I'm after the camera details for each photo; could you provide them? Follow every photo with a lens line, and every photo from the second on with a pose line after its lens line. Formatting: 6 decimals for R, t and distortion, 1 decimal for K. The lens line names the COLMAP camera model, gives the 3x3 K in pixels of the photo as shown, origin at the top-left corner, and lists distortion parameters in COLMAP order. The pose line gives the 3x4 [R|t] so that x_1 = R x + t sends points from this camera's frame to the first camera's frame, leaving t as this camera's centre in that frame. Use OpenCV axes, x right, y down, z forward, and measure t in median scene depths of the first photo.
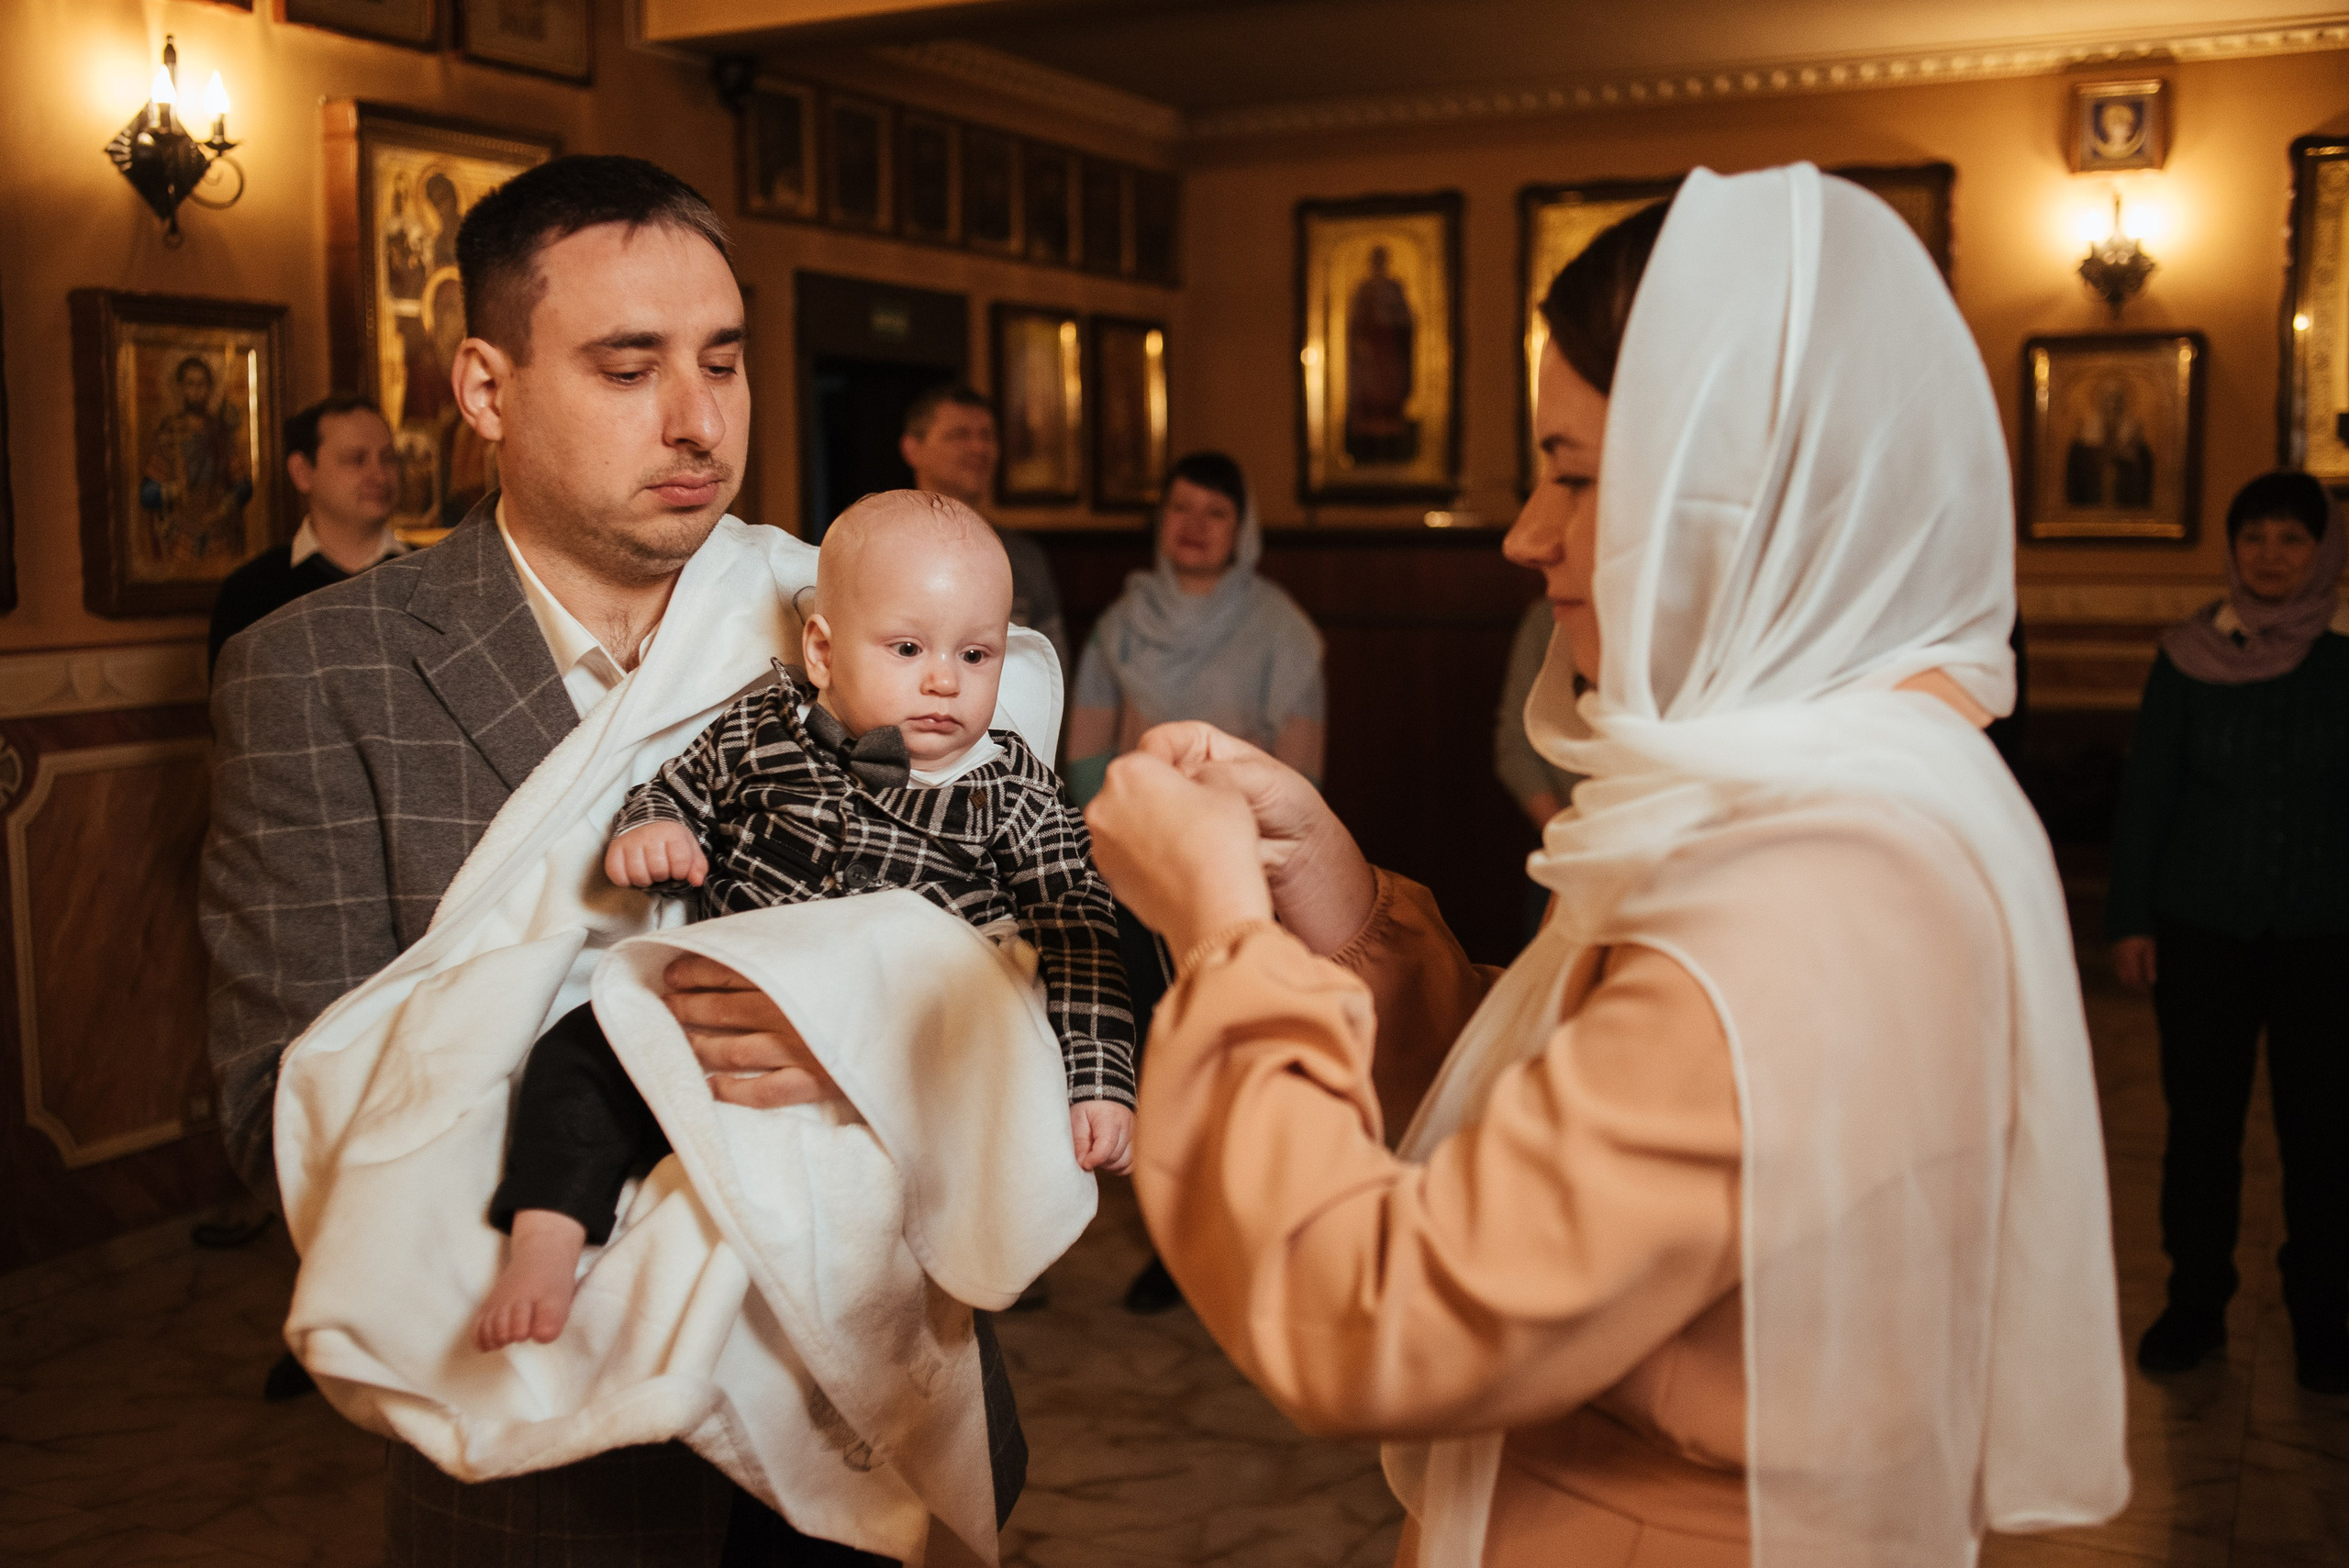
lens RADIAL K [[2396.2, 0, 1142.0], [0, 2396.2, 710.0], [0, 0, 1]] dist [0.009033, 0.000000]
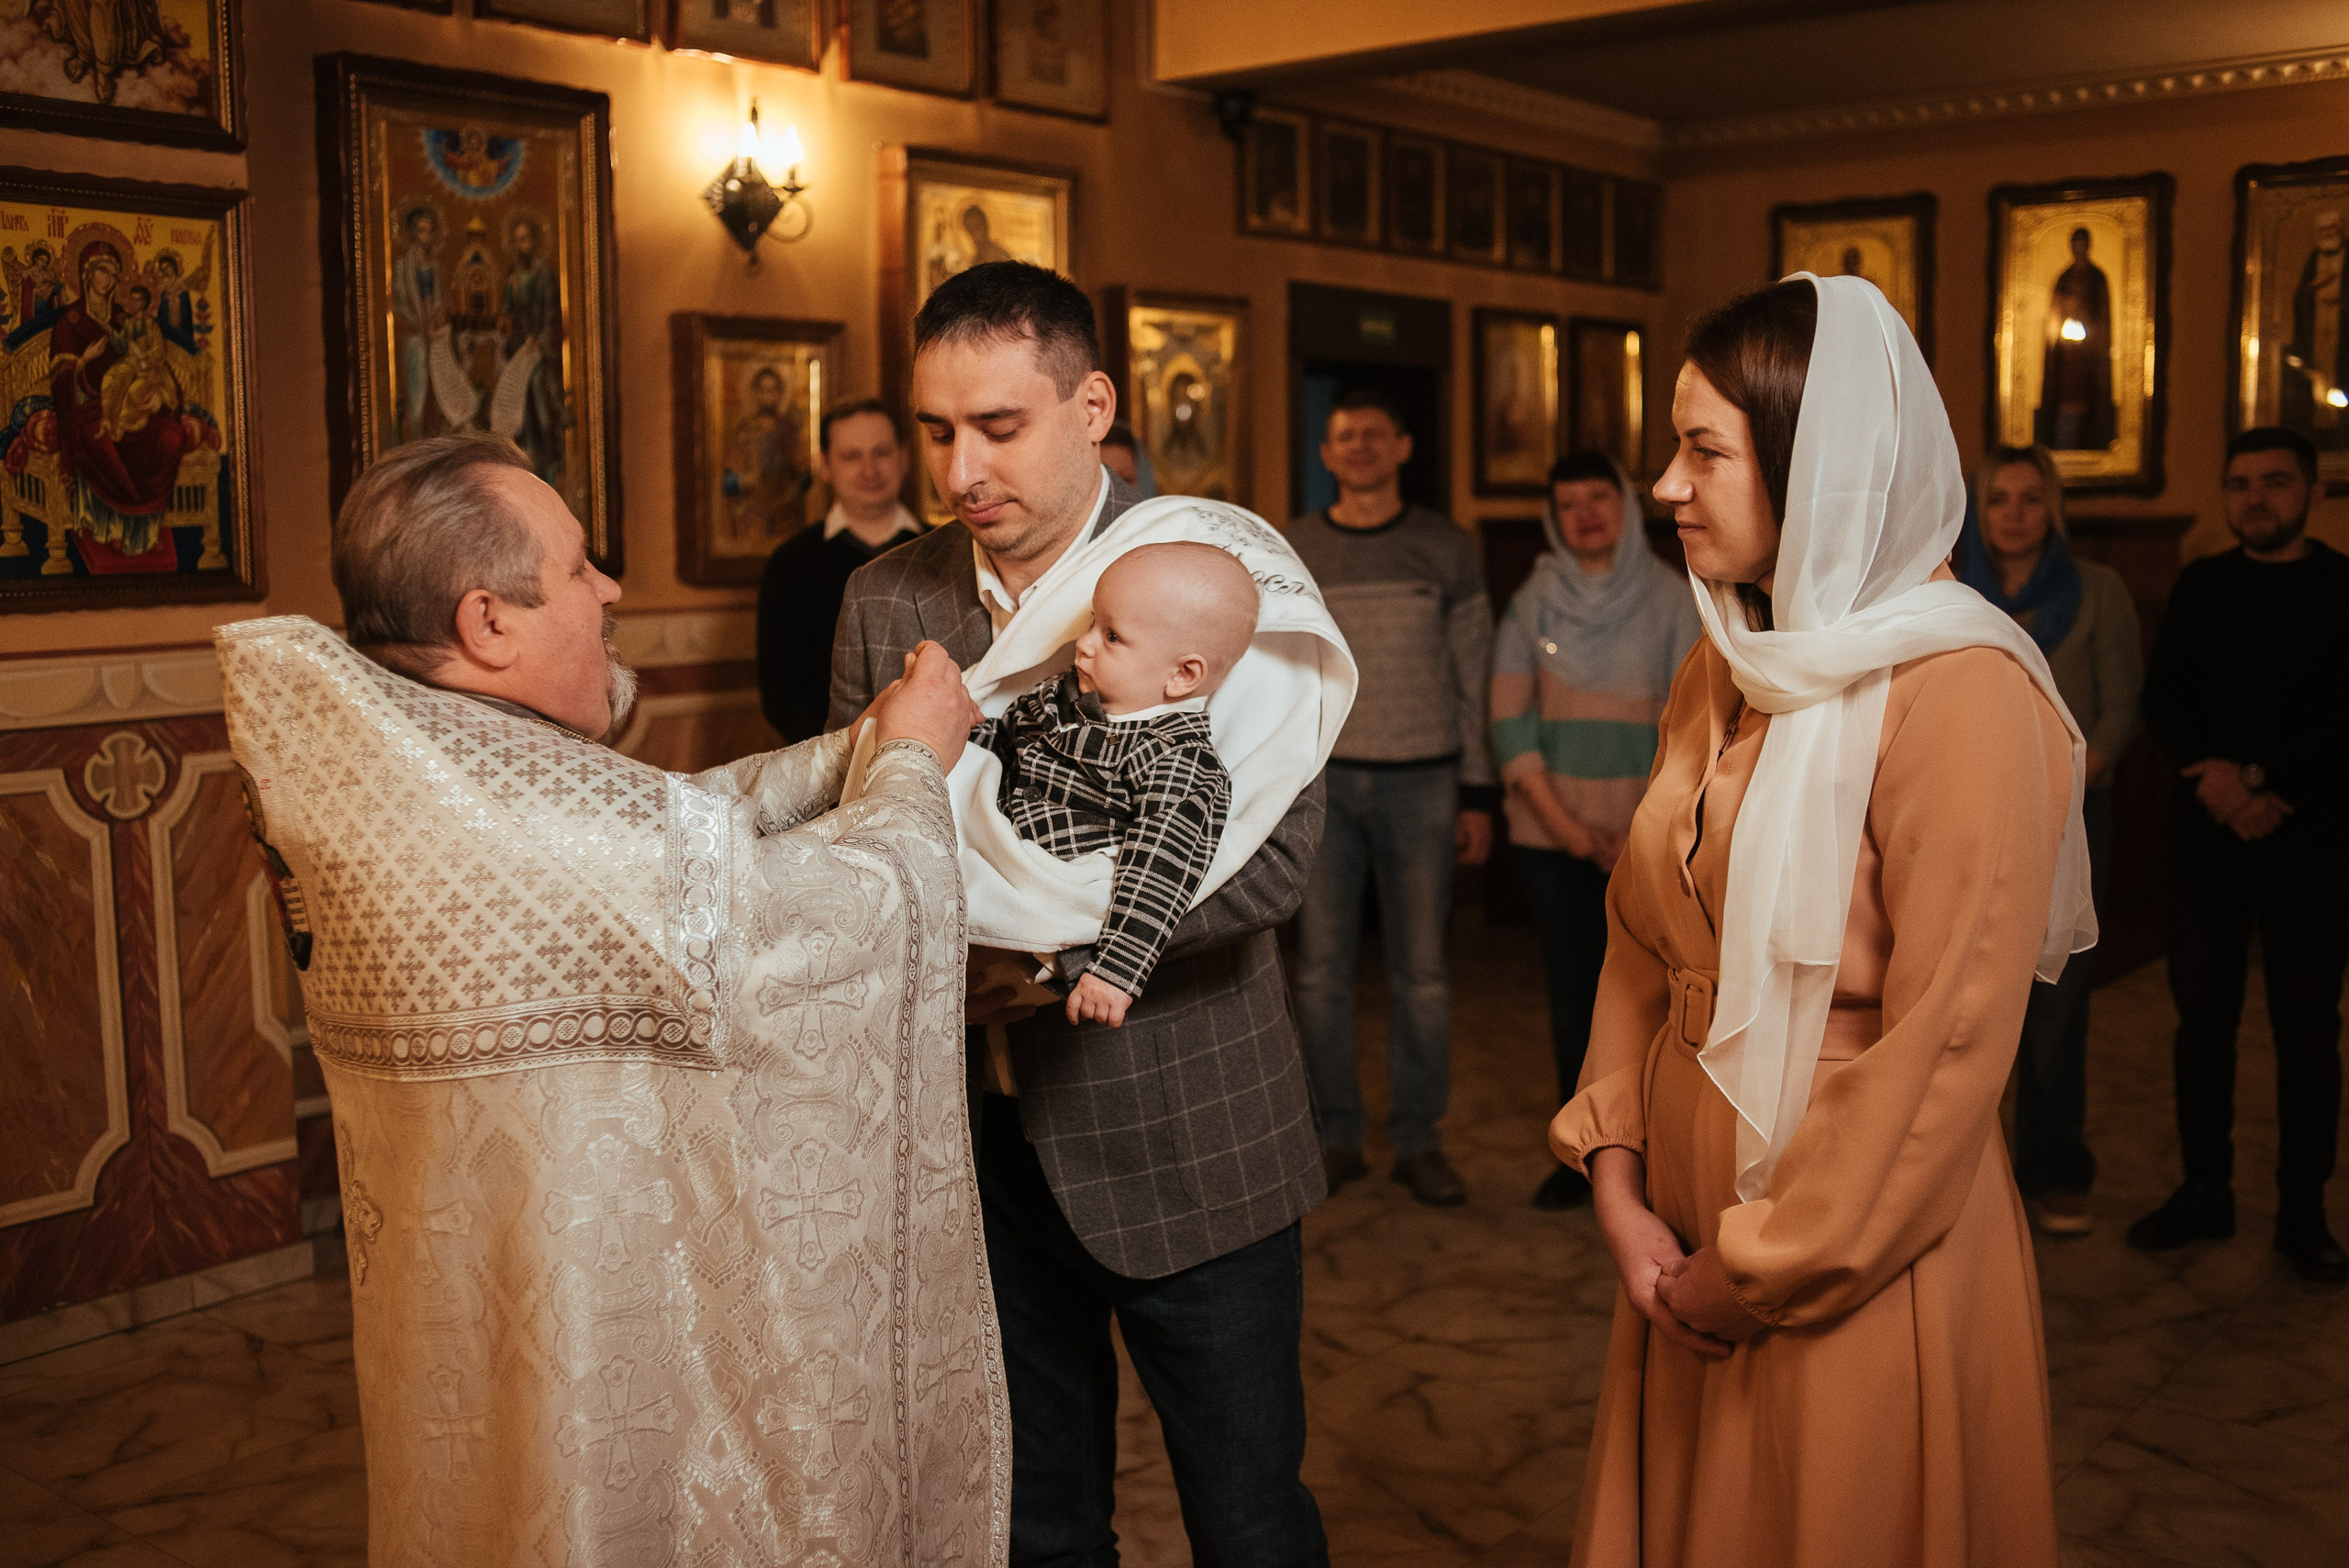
lens RADIAL K [[2396.2, 0, 1245.3], [0, 2396.2, 670.7], [0, 0, 1]] dist [0.009033, 0.000000]
pose [[0.984085, 0.016350, -0.176943, 0.042629], [-0.018669, 0.999760, -0.011447, 0.009846], [0.176713, 0.014568, 0.984155, -0.105424]]
